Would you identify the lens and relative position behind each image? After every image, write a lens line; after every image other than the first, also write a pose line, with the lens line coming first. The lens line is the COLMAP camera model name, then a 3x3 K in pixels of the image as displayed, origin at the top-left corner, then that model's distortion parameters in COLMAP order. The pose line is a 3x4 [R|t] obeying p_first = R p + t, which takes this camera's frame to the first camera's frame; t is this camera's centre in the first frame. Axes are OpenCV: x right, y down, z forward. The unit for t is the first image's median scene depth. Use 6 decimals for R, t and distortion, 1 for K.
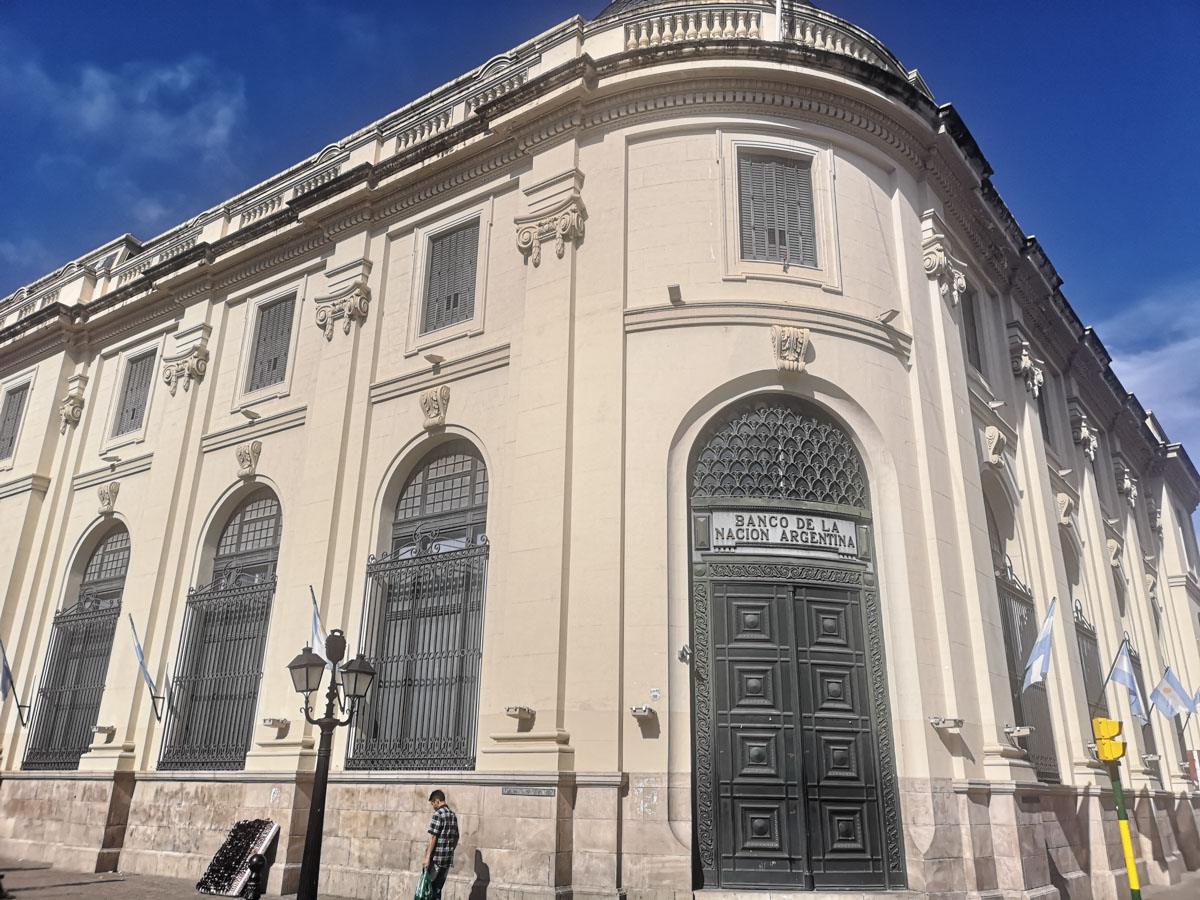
lens RADIAL K [[941.1, 0, 600.5], [0, 941.1, 445.1], [0, 0, 1]] dist [0.016851, 0.001940]
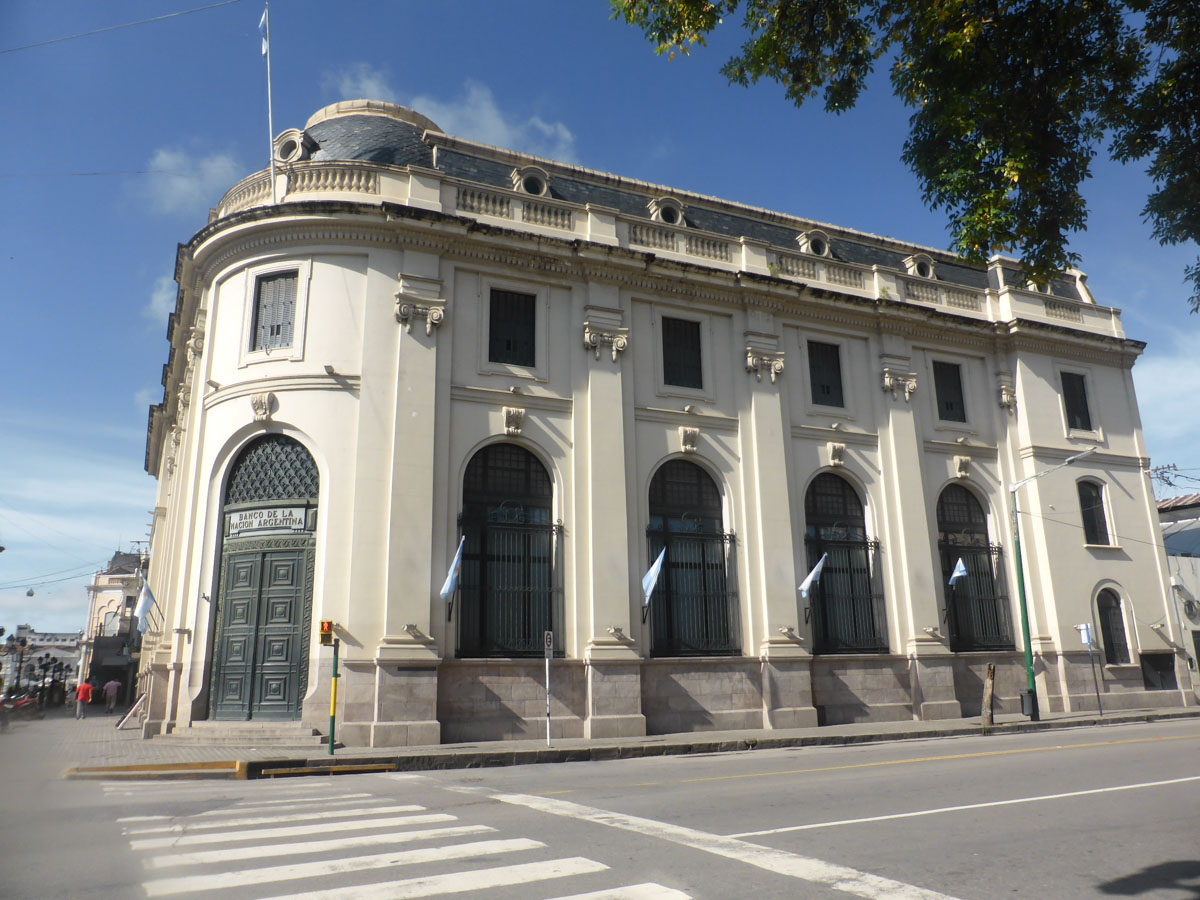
lens RADIAL K [[873.6, 0, 599.0], [0, 873.6, 447.2], [0, 0, 1]] dist [-0.035656, 0.006193]
pose [[0.868561, -0.138244, -0.475909, 1.442828], [0.188679, 0.980228, 0.059610, -0.014376], [0.458259, -0.141569, 0.877472, -0.061036]]
